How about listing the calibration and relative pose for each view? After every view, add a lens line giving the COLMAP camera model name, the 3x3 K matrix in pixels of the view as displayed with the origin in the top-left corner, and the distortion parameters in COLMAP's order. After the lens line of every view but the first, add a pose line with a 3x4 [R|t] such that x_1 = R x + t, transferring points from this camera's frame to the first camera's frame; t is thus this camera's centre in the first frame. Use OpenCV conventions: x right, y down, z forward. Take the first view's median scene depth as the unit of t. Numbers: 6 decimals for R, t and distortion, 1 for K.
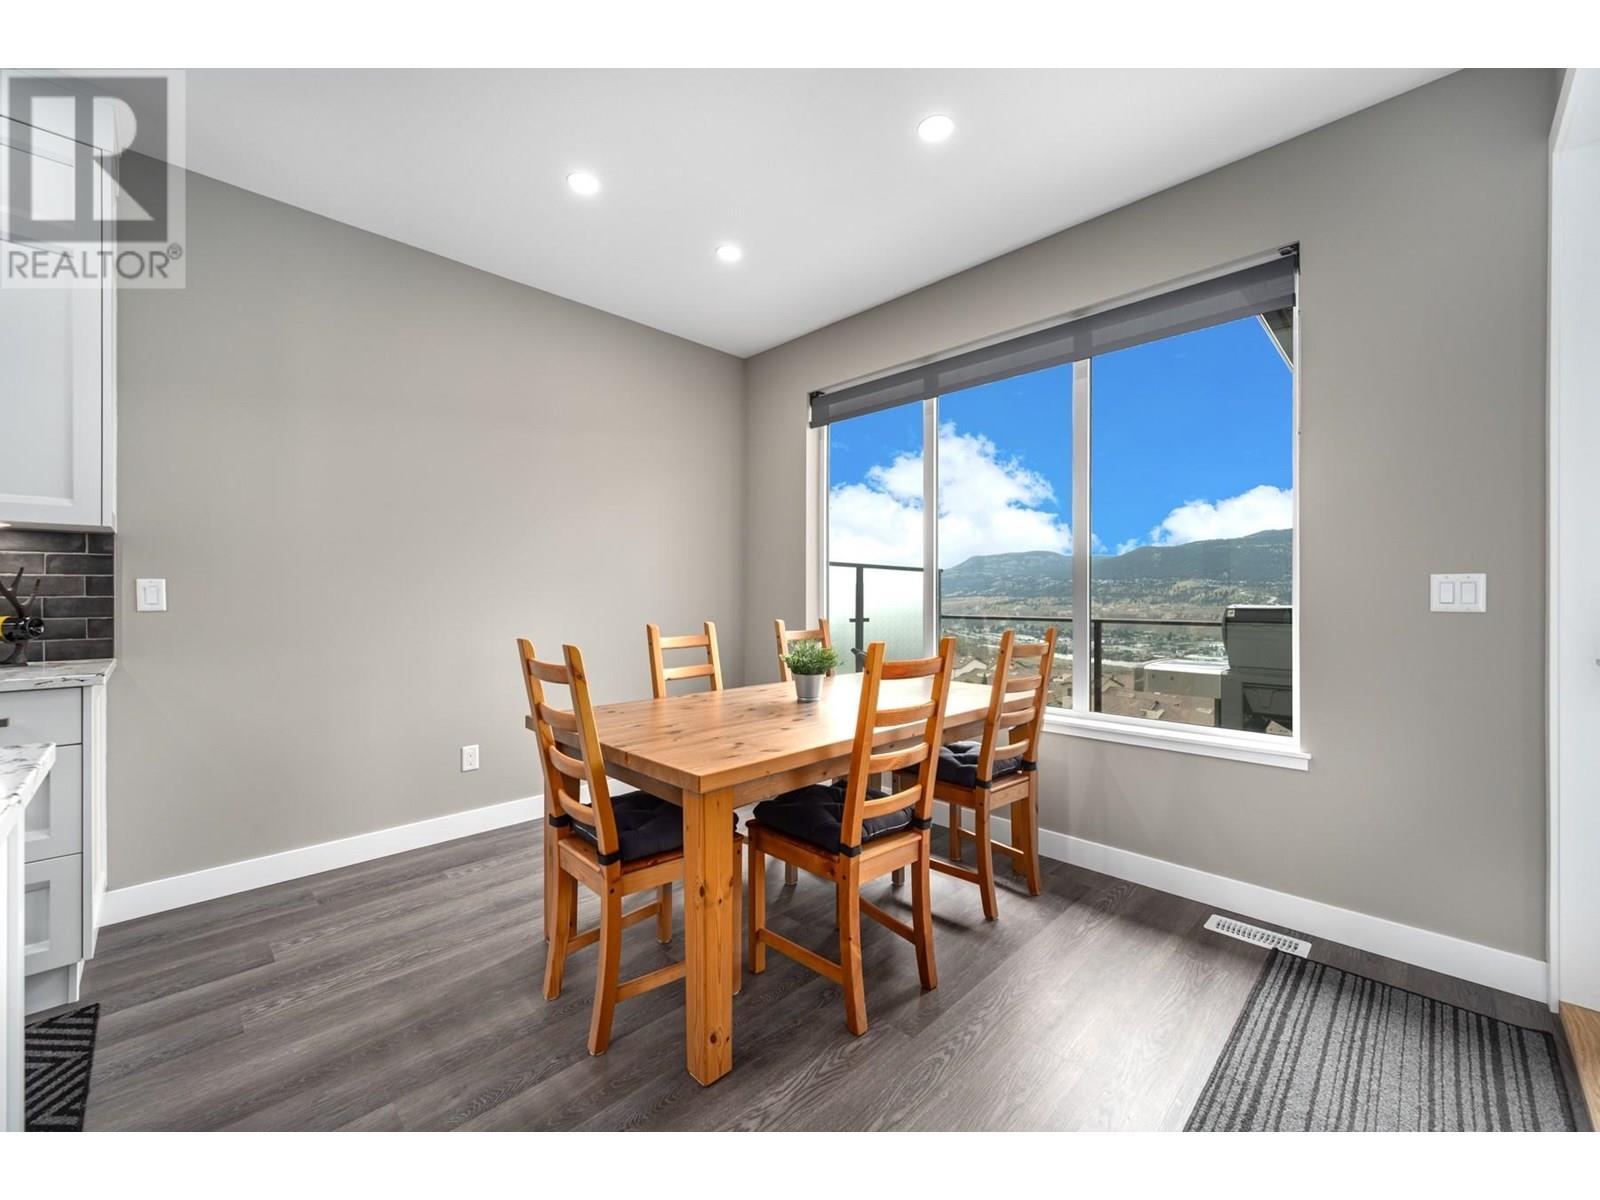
lens RADIAL K [[639.8, 0, 795.9], [0, 639.8, 590.0], [0, 0, 1]] dist [-0.001668, 0.000173]
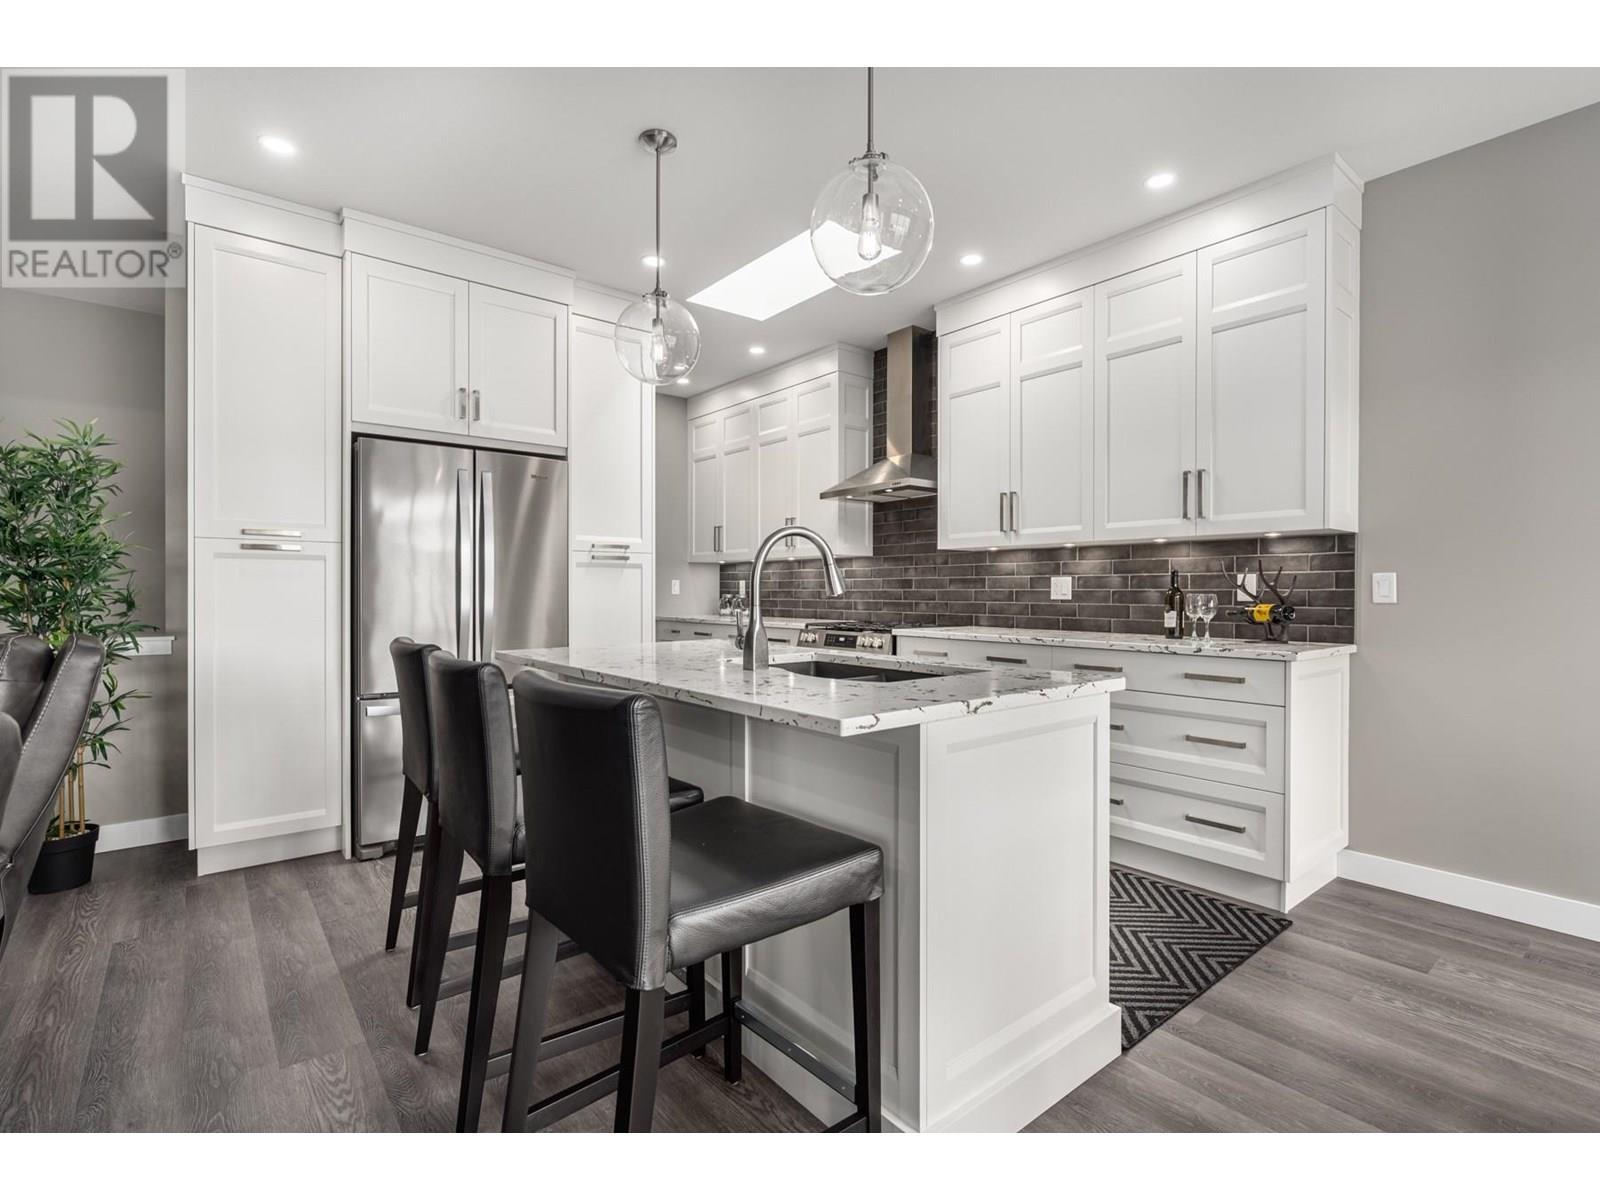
lens RADIAL K [[754.3, 0, 810.0], [0, 754.3, 594.1], [0, 0, 1]] dist [-0.000276, 0.000017]
pose [[-0.097164, 0.002922, -0.995264, 0.347425], [0.005083, 0.999984, 0.002439, 0.010559], [0.995255, -0.004822, -0.097177, 0.181037]]
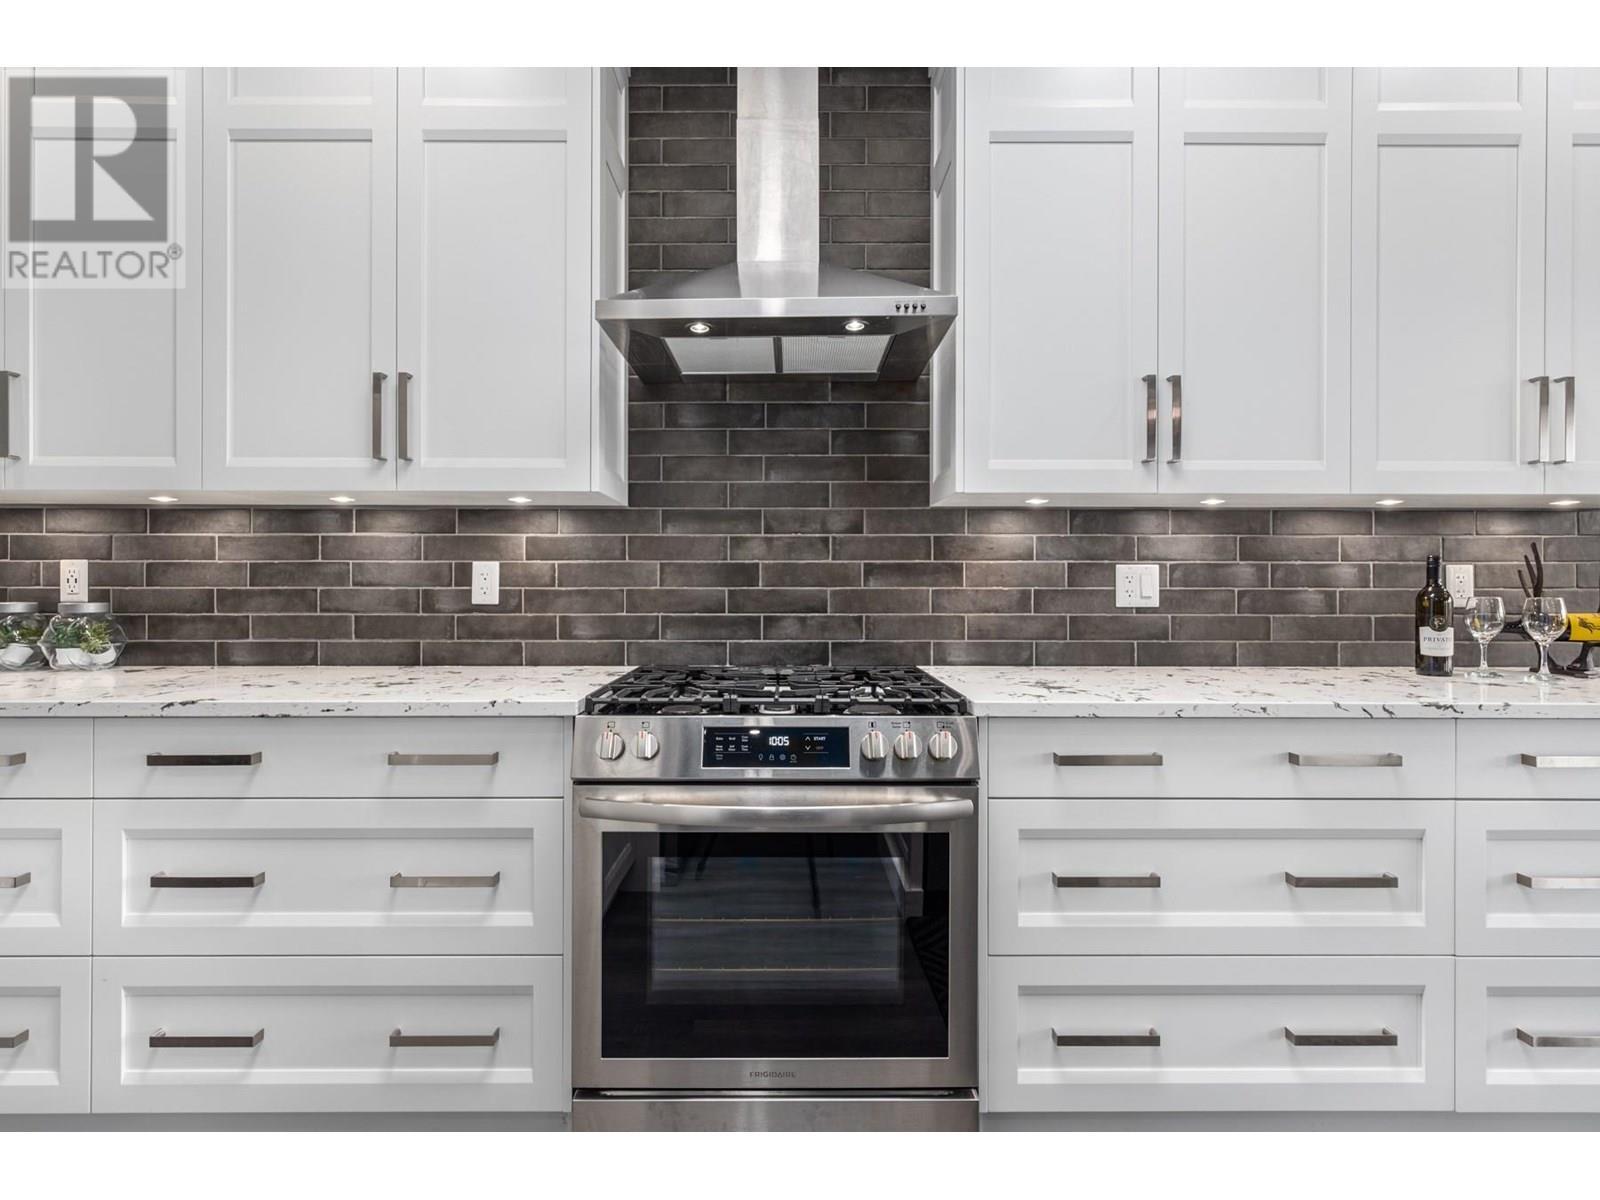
lens RADIAL K [[639.8, 0, 795.9], [0, 639.8, 590.0], [0, 0, 1]] dist [-0.001668, 0.000173]
pose [[0.704596, 0.005233, -0.709590, -1.234959], [0.004440, 0.999921, 0.011783, -0.002205], [0.709595, -0.011453, 0.704516, -0.265761]]
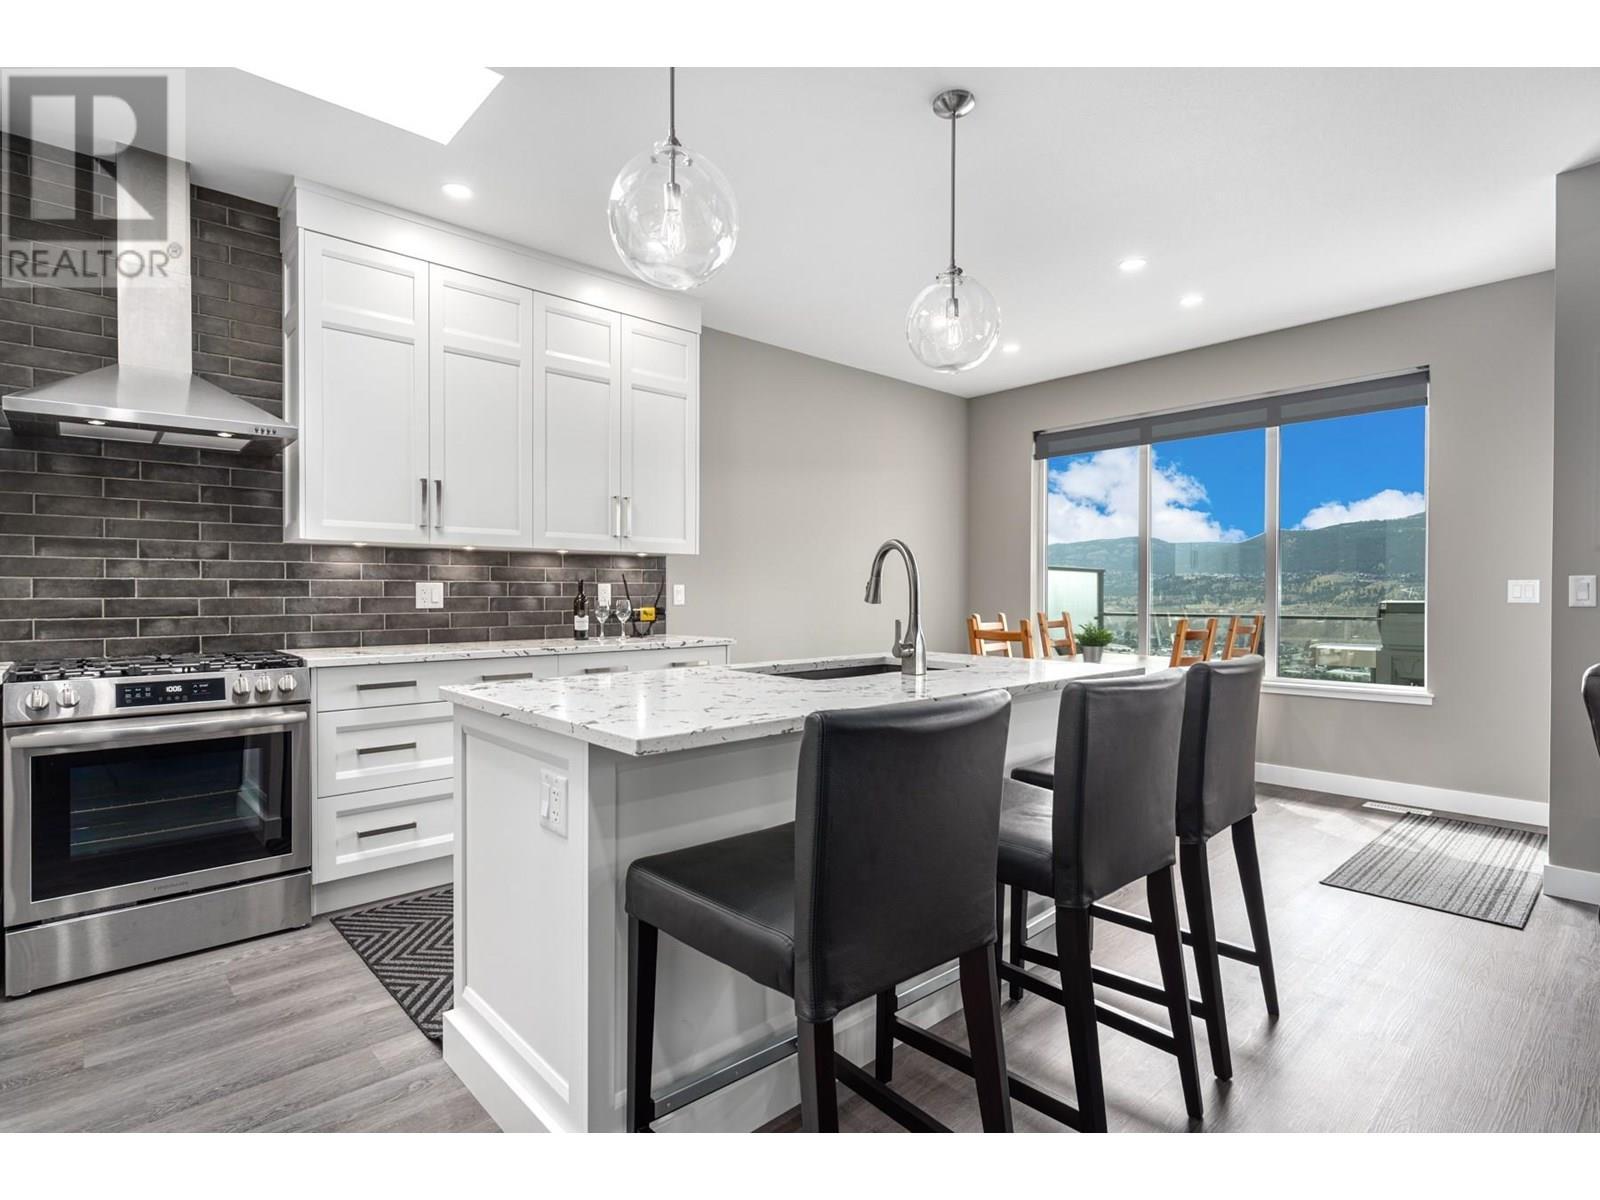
lens RADIAL K [[797.6, 0, 789.7], [0, 797.6, 596.1], [0, 0, 1]] dist [0.001996, 0.000897]
pose [[0.998935, -0.002516, -0.046061, -0.677211], [0.002998, 0.999942, 0.010387, -0.009654], [0.046032, -0.010514, 0.998885, -1.021372]]
